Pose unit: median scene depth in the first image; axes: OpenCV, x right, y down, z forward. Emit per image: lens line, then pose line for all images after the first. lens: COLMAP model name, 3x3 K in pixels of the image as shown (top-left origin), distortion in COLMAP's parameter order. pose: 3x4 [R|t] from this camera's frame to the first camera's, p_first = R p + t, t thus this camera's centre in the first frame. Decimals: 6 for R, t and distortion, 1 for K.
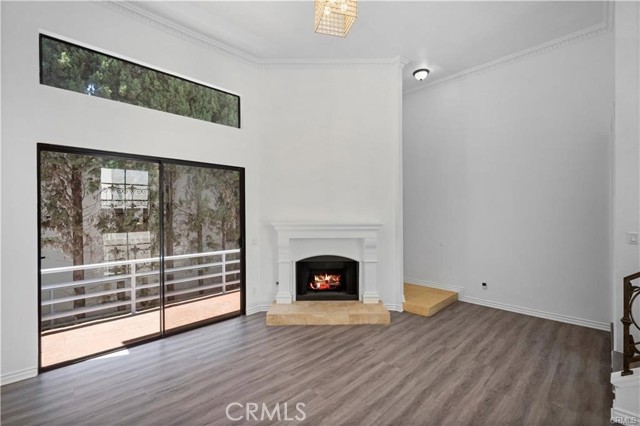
lens RADIAL K [[280.7, 0, 320.6], [0, 280.7, 224.2], [0, 0, 1]] dist [0.000464, -0.000217]
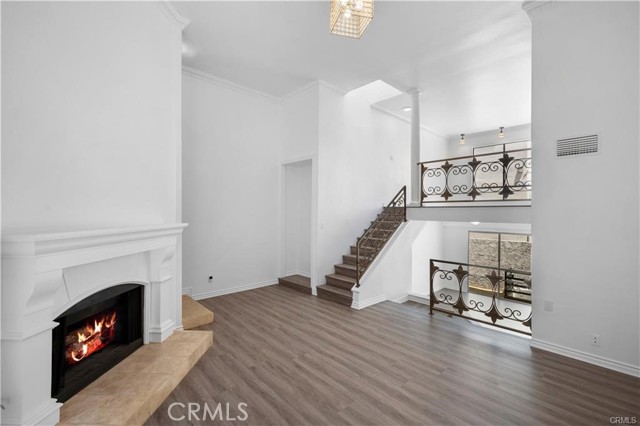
lens RADIAL K [[275.3, 0, 322.1], [0, 275.3, 213.1], [0, 0, 1]] dist [0.001677, -0.000292]
pose [[0.016642, 0.005148, 0.999848, -0.694060], [0.028946, 0.999565, -0.005629, -0.025214], [-0.999442, 0.029036, 0.016485, 0.784537]]
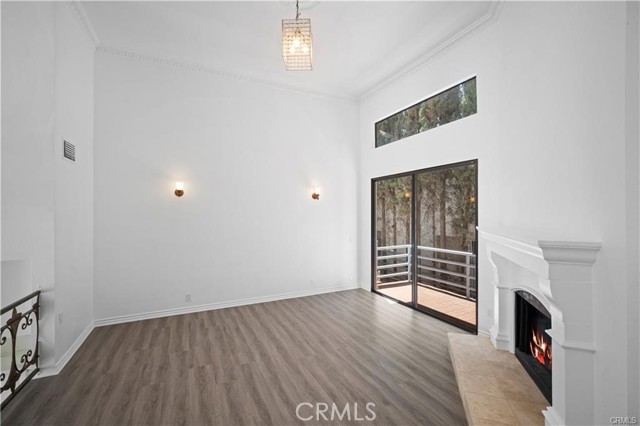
lens RADIAL K [[275.3, 0, 318.2], [0, 275.3, 211.4], [0, 0, 1]] dist [0.001677, -0.000292]
pose [[-0.318623, 0.002507, -0.947878, 0.871401], [-0.021049, 0.999731, 0.009719, -0.052980], [0.947648, 0.023048, -0.318485, 1.071920]]
